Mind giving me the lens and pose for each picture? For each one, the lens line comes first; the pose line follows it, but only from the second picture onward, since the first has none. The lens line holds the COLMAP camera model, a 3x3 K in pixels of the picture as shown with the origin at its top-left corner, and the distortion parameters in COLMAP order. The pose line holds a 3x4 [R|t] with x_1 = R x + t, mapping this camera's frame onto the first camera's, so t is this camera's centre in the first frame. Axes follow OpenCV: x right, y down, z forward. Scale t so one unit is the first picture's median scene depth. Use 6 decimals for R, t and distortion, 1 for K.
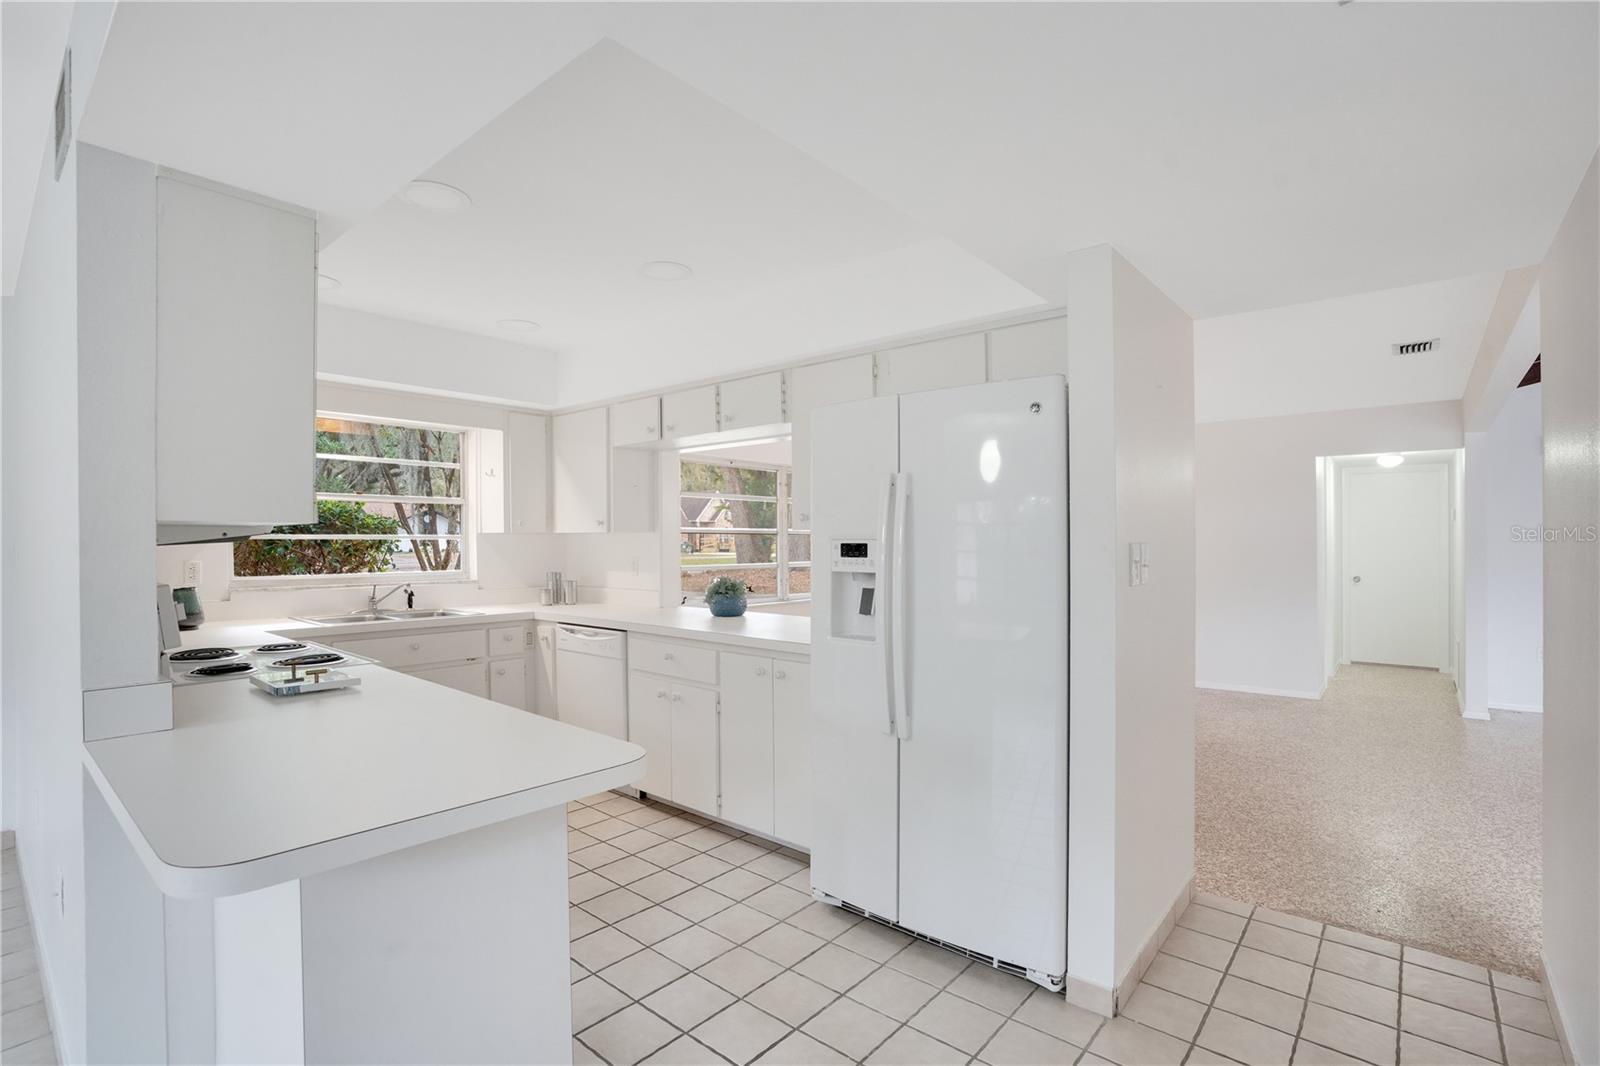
lens RADIAL K [[741.1, 0, 808.4], [0, 741.1, 533.1], [0, 0, 1]] dist [-0.035378, 0.007593]
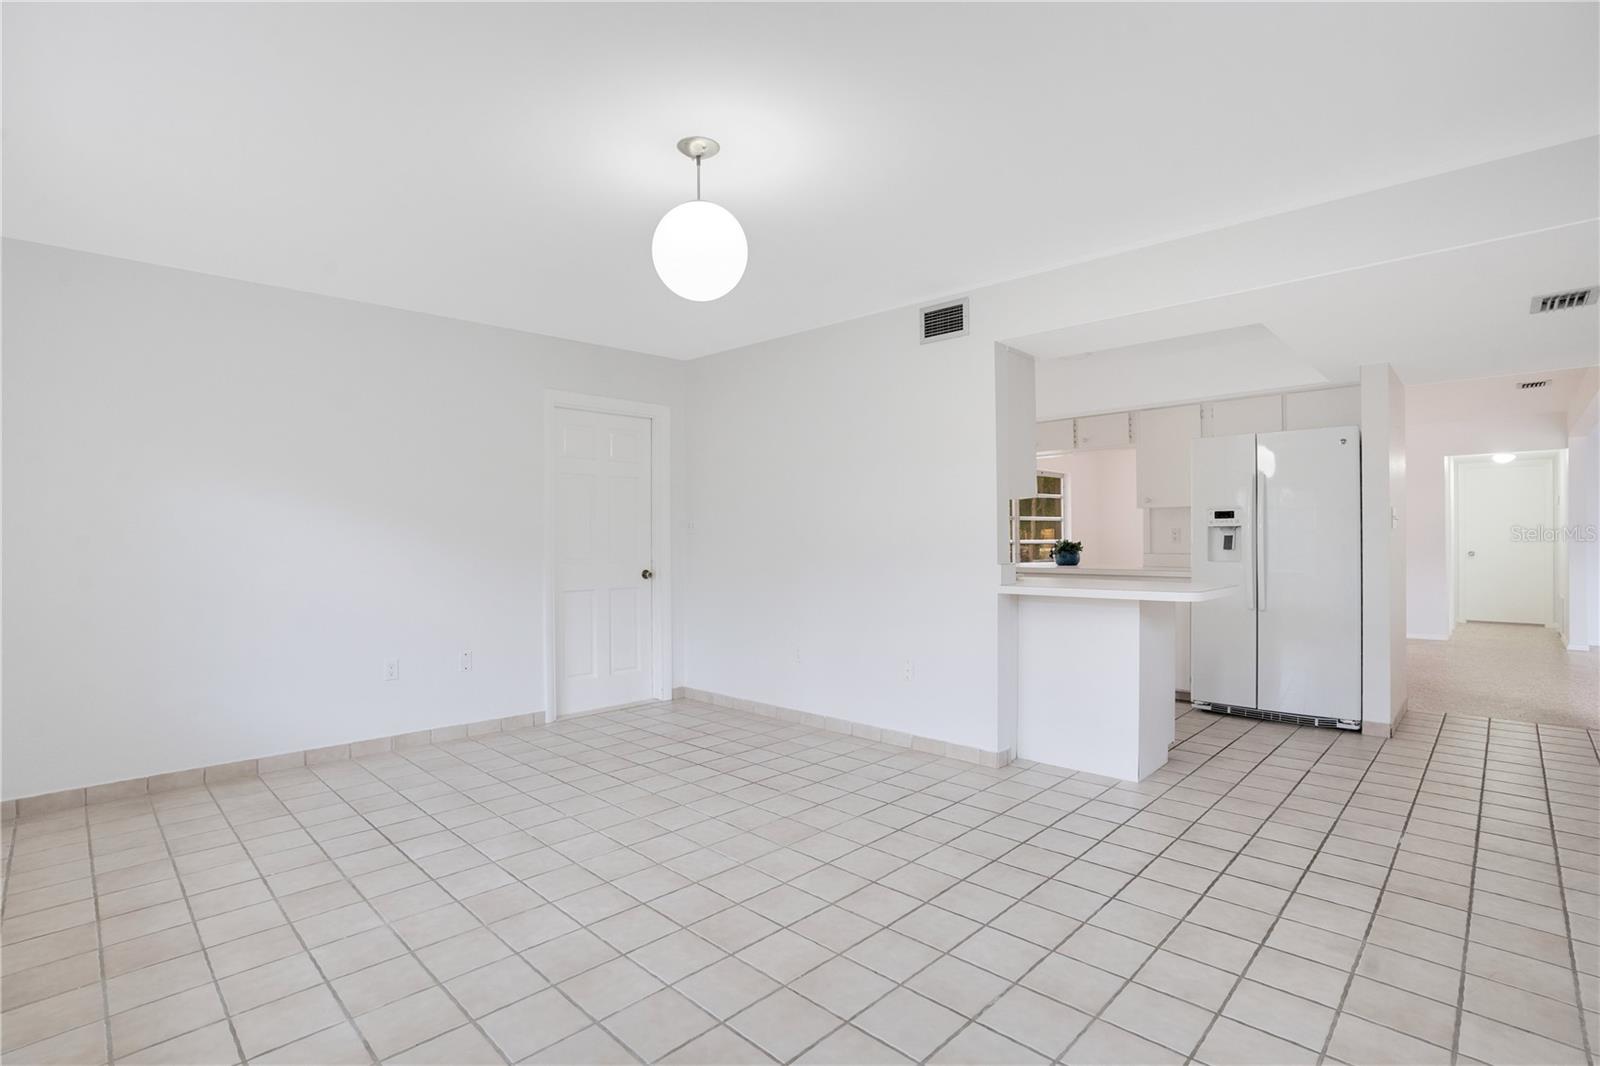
lens RADIAL K [[741.1, 0, 784.0], [0, 741.1, 533.5], [0, 0, 1]] dist [-0.035378, 0.007593]
pose [[0.995976, -0.005897, -0.089431, -0.527047], [0.006070, 0.999980, 0.001662, 0.036265], [0.089419, -0.002198, 0.995992, -0.569821]]
